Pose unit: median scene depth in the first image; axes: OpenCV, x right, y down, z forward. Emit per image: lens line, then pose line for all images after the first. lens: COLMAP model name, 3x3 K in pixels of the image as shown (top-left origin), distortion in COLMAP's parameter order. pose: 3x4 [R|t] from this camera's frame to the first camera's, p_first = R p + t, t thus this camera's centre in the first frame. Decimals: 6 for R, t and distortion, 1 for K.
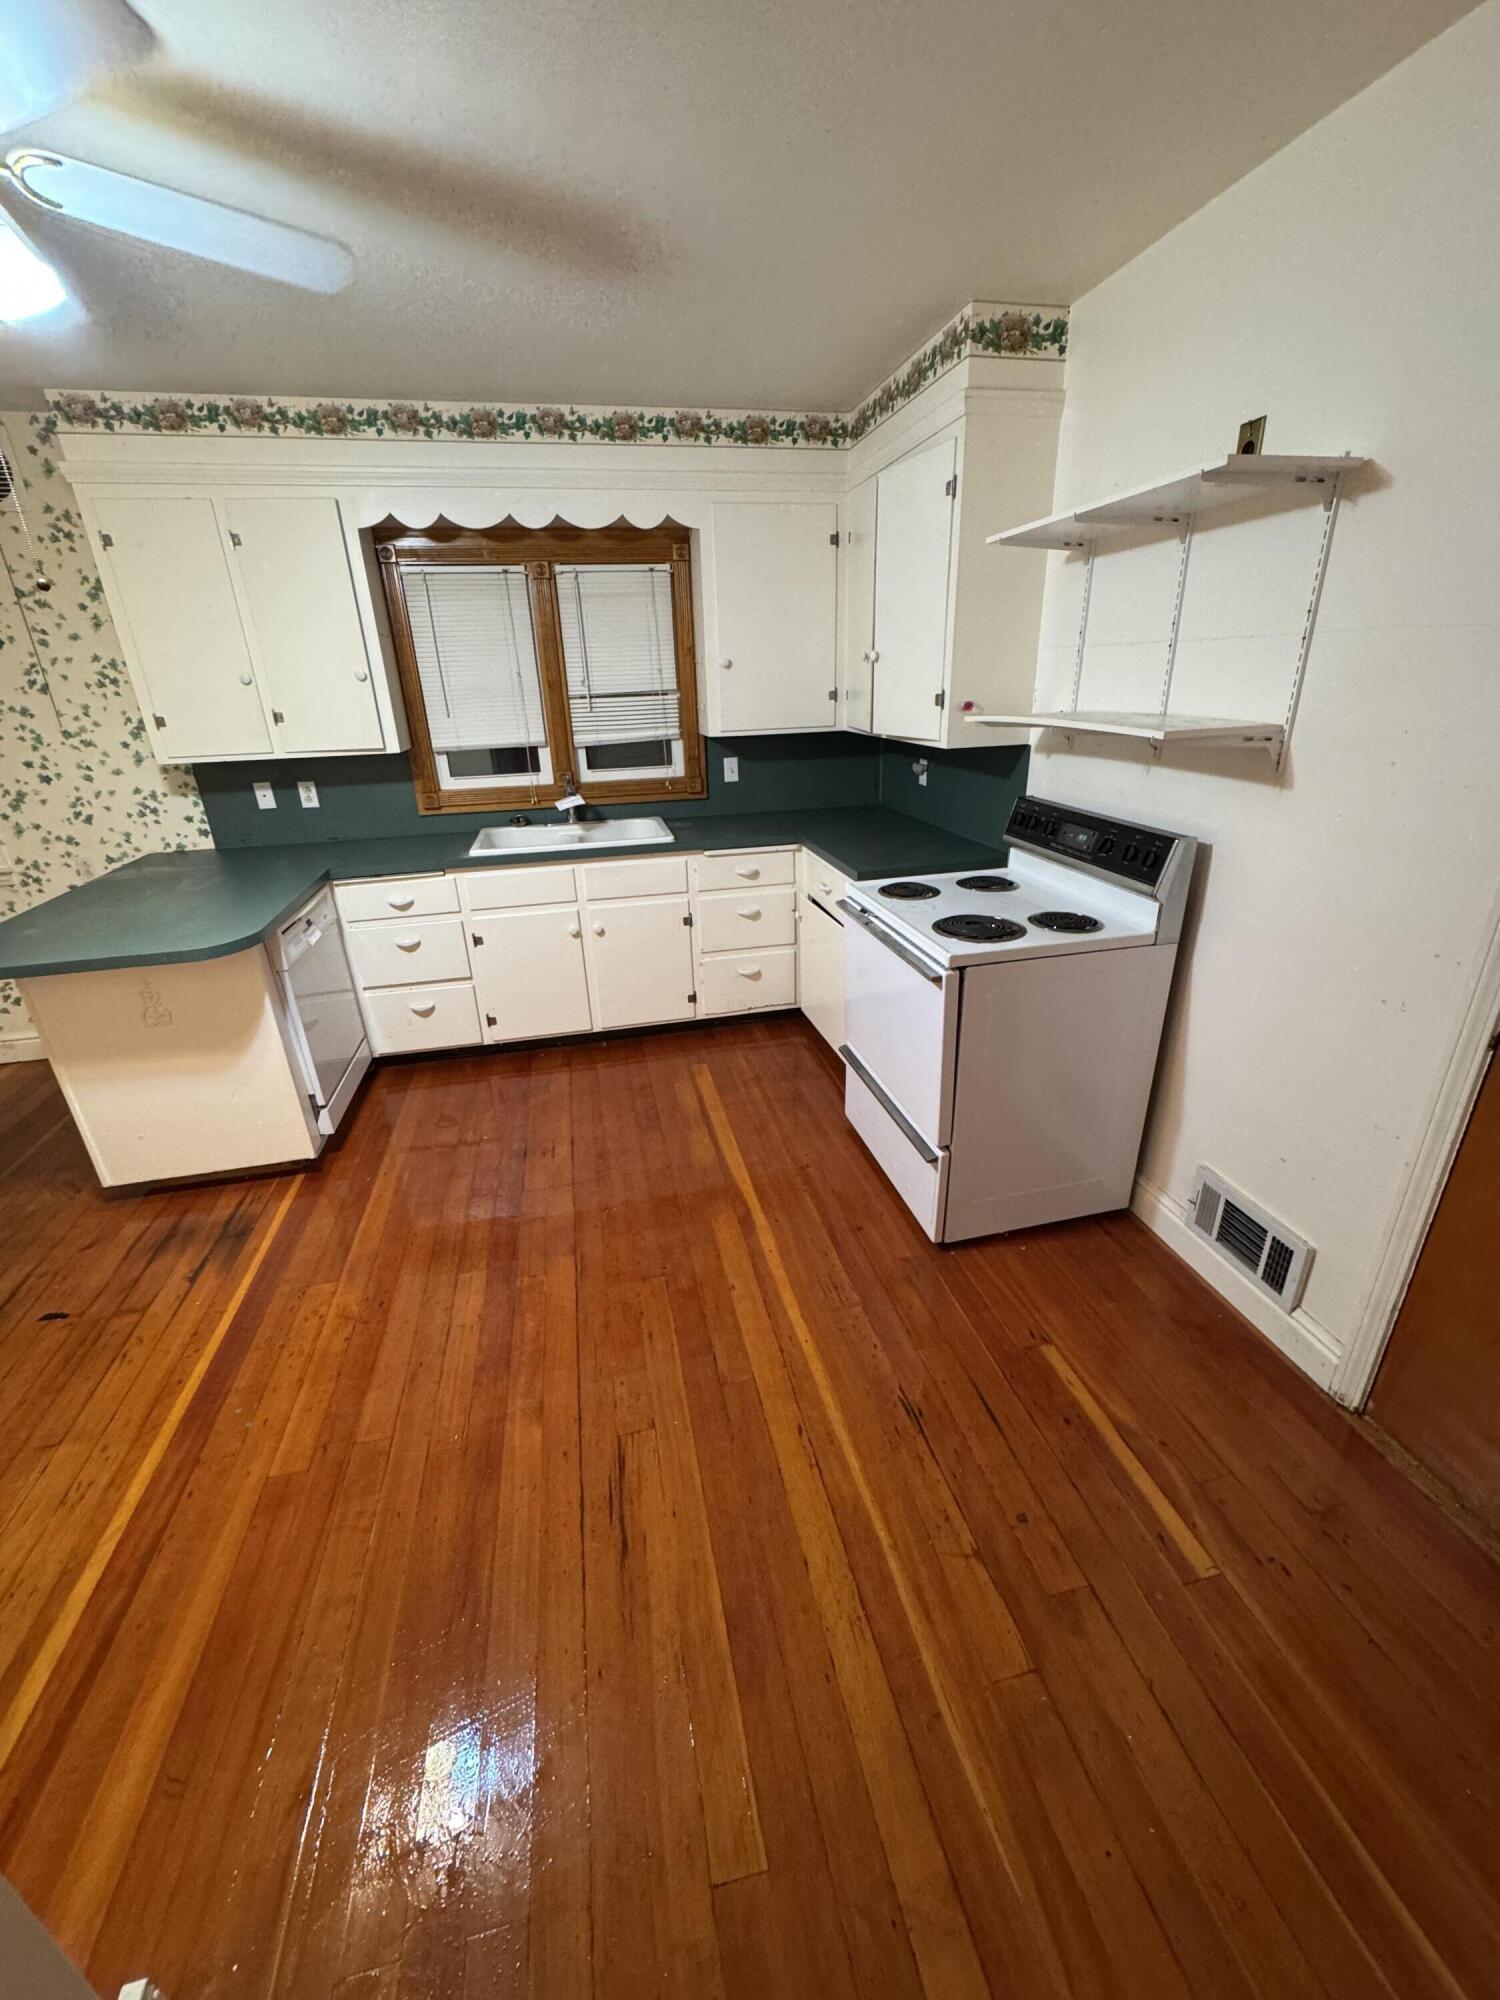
lens RADIAL K [[791.6, 0, 749.6], [0, 791.6, 1000.5], [0, 0, 1]] dist [-0.000727, -0.000637]
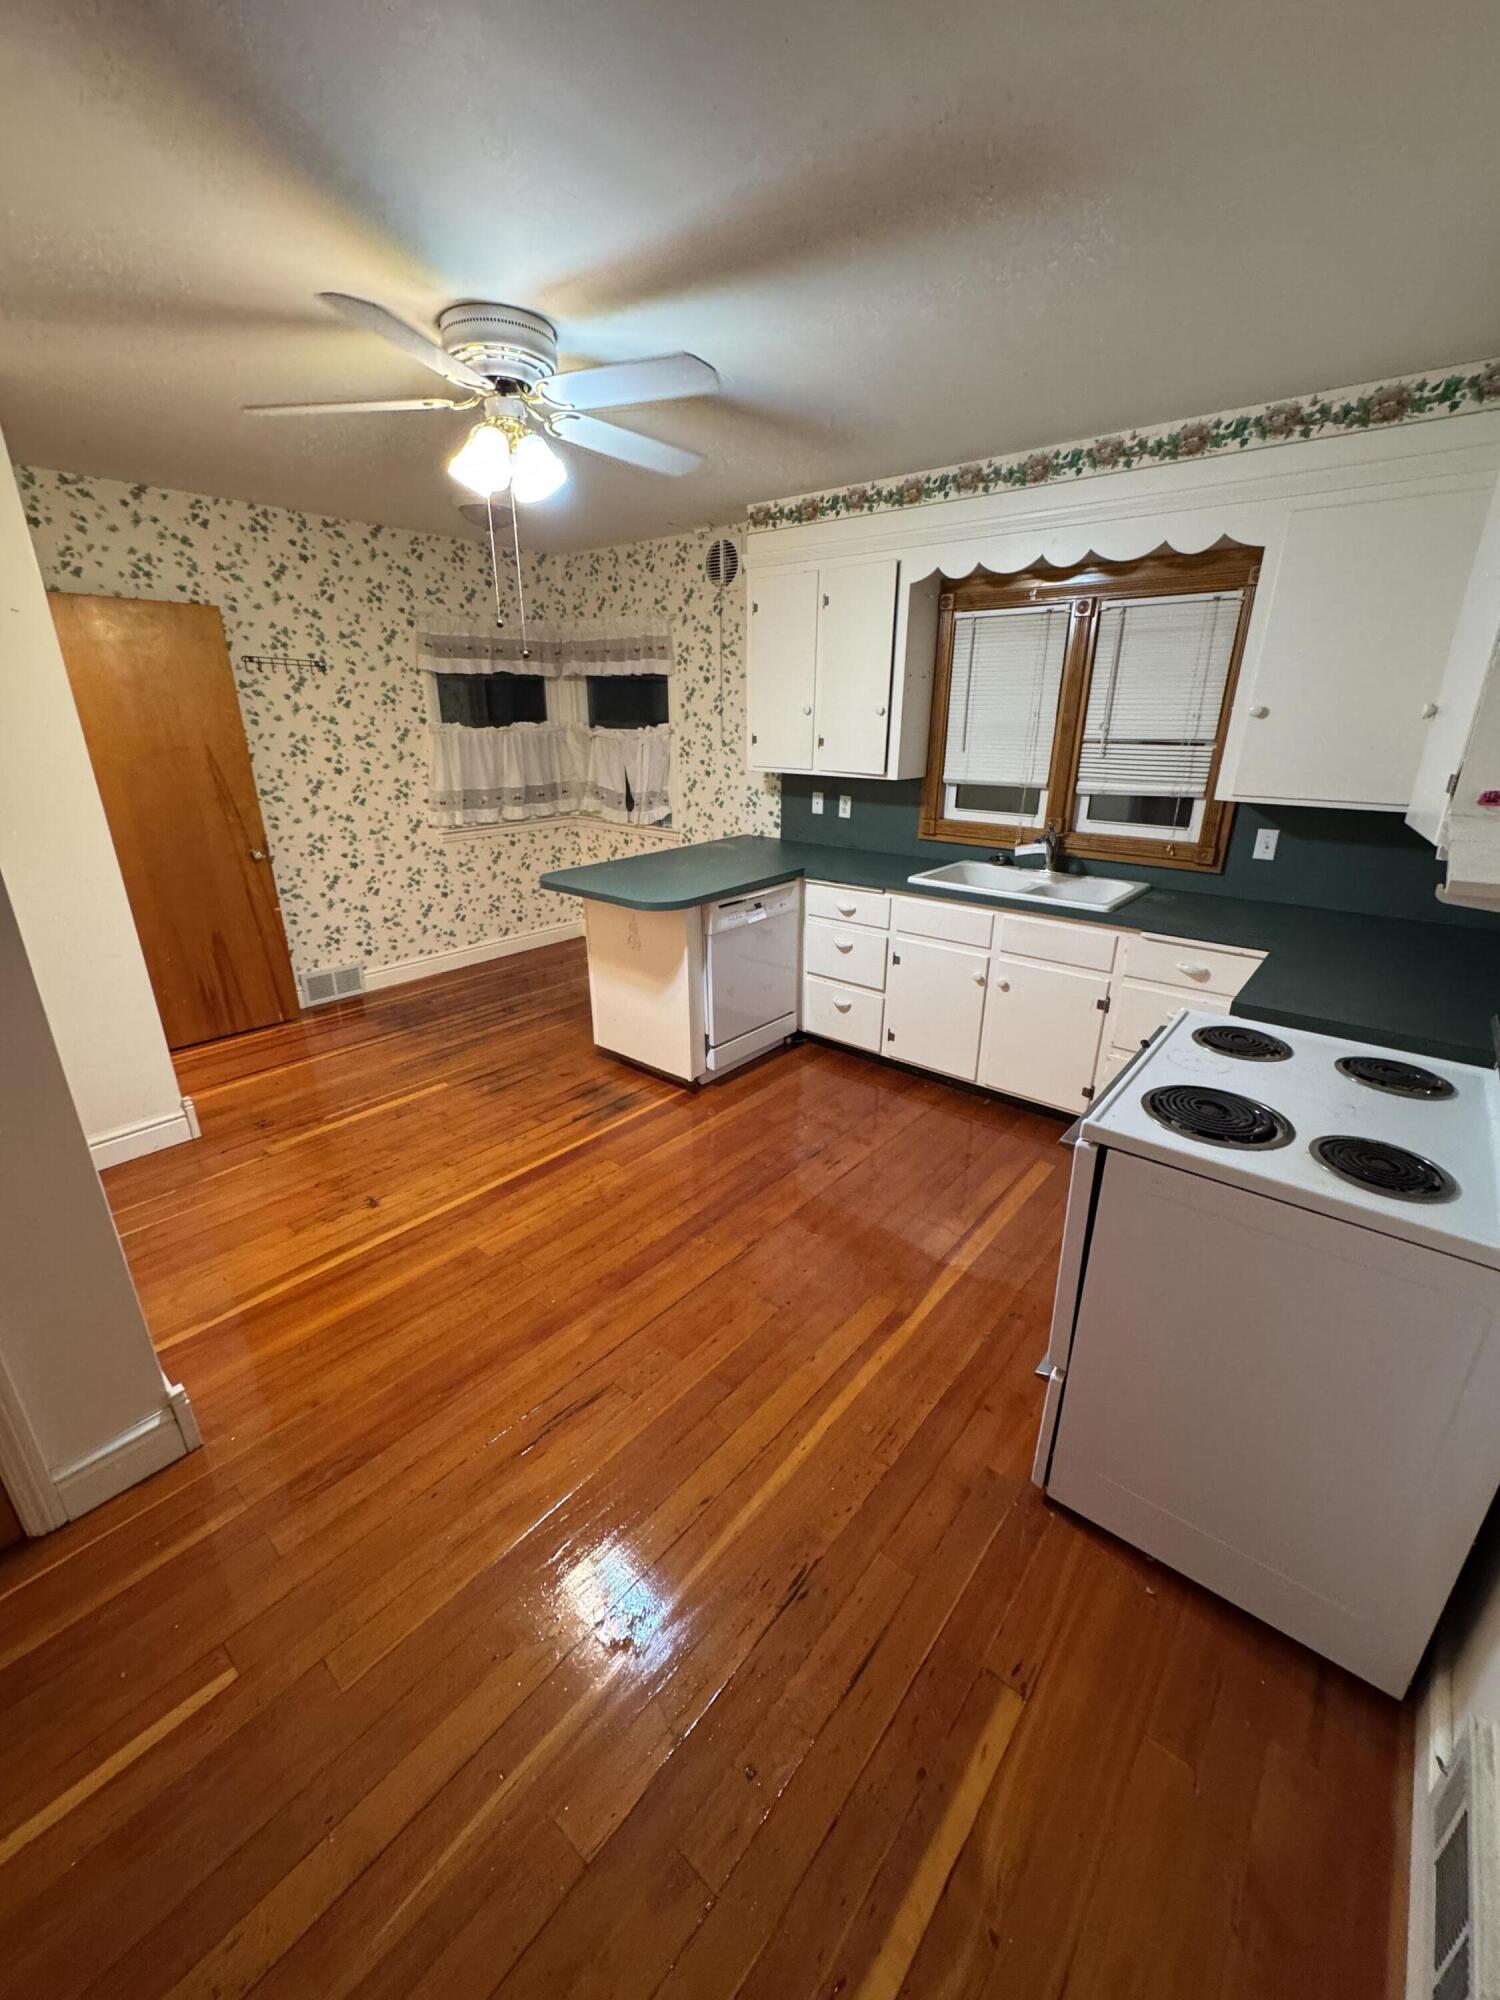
lens RADIAL K [[791.6, 0, 745.5], [0, 791.6, 999.0], [0, 0, 1]] dist [-0.000727, -0.000637]
pose [[0.605537, 0.305957, -0.734653, 0.338880], [-0.318540, 0.939150, 0.128567, -0.100469], [0.729285, 0.156165, 0.666150, 0.152718]]
